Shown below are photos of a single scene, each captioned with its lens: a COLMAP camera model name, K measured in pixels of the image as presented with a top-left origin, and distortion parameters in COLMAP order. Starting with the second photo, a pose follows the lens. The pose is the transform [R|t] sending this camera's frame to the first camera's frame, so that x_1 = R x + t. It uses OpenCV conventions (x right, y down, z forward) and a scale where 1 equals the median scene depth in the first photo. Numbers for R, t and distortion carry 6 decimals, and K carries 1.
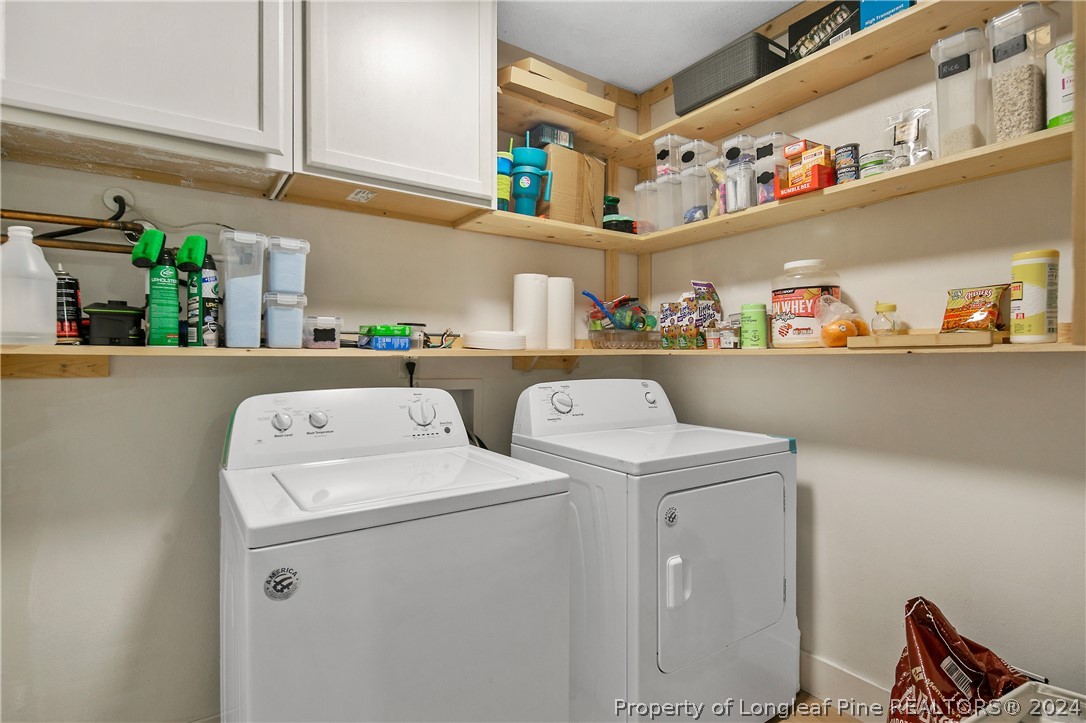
lens RADIAL K [[526.8, 0, 542.2], [0, 526.8, 359.5], [0, 0, 1]] dist [0.002696, -0.004621]
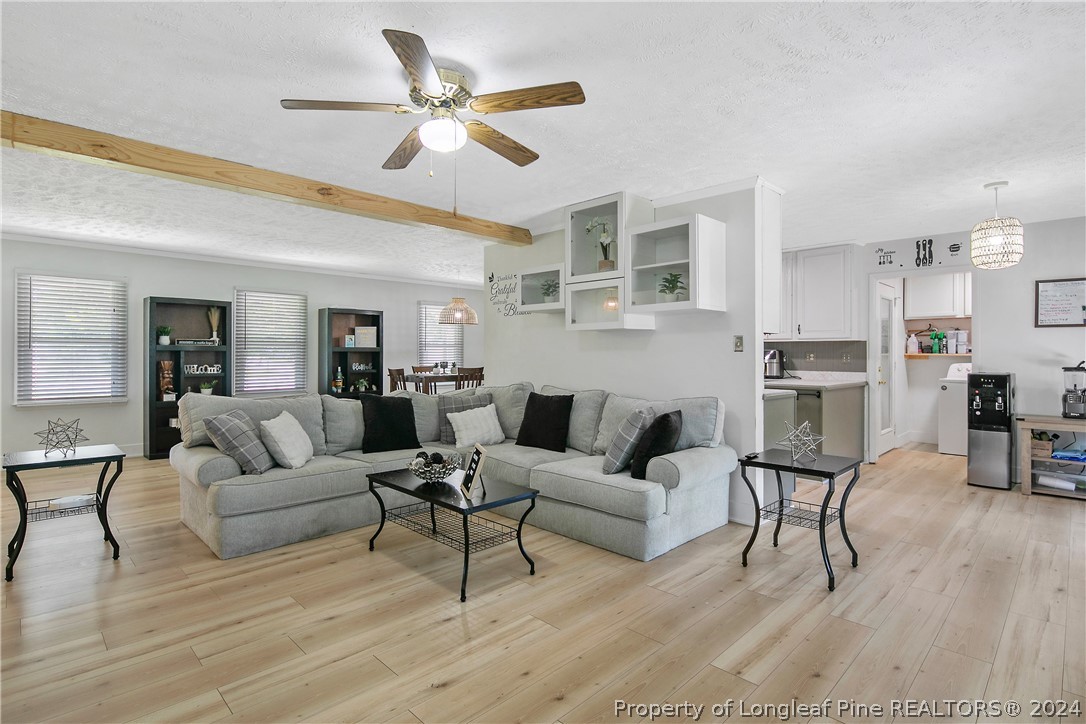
lens RADIAL K [[526.8, 0, 545.9], [0, 526.8, 355.2], [0, 0, 1]] dist [0.002696, -0.004621]
pose [[0.177899, 0.001258, -0.984048, 3.740309], [-0.001864, 0.999998, 0.000942, -0.005042], [0.984047, 0.001667, 0.177901, -3.744746]]
